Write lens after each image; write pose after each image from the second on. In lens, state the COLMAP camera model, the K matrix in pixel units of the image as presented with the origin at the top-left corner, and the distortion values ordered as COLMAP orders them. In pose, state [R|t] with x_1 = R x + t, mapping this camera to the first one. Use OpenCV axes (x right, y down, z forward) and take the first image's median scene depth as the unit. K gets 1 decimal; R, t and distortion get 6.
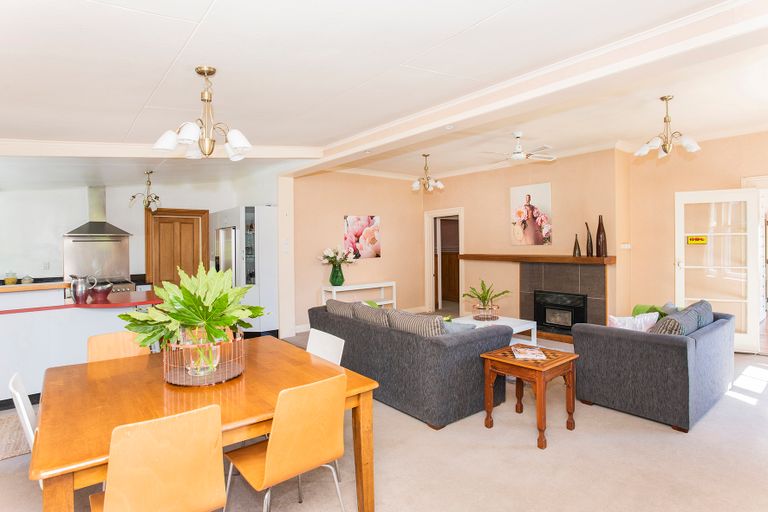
lens RADIAL K [[414.6, 0, 383.6], [0, 414.6, 244.7], [0, 0, 1]] dist [-0.000027, -0.000062]
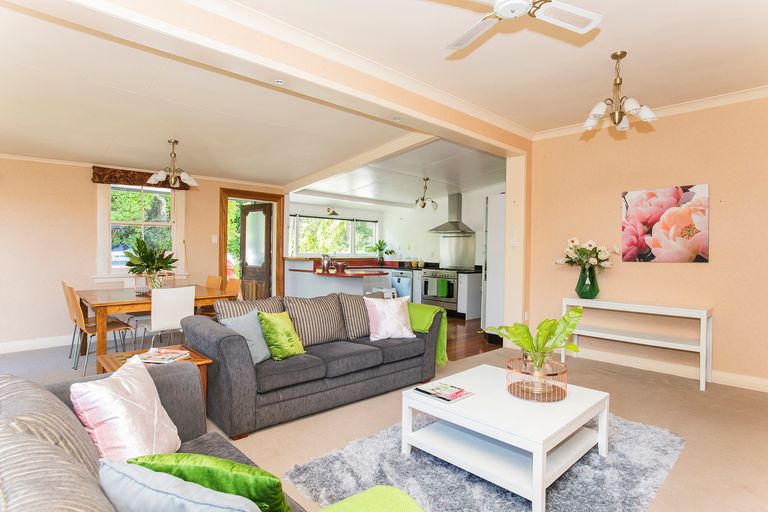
lens RADIAL K [[414.6, 0, 383.6], [0, 414.6, 244.7], [0, 0, 1]] dist [-0.000027, -0.000062]
pose [[0.101814, 0.011319, -0.994739, 0.489121], [-0.006542, 0.999921, 0.010709, 0.005337], [0.994782, 0.005417, 0.101880, 0.561857]]
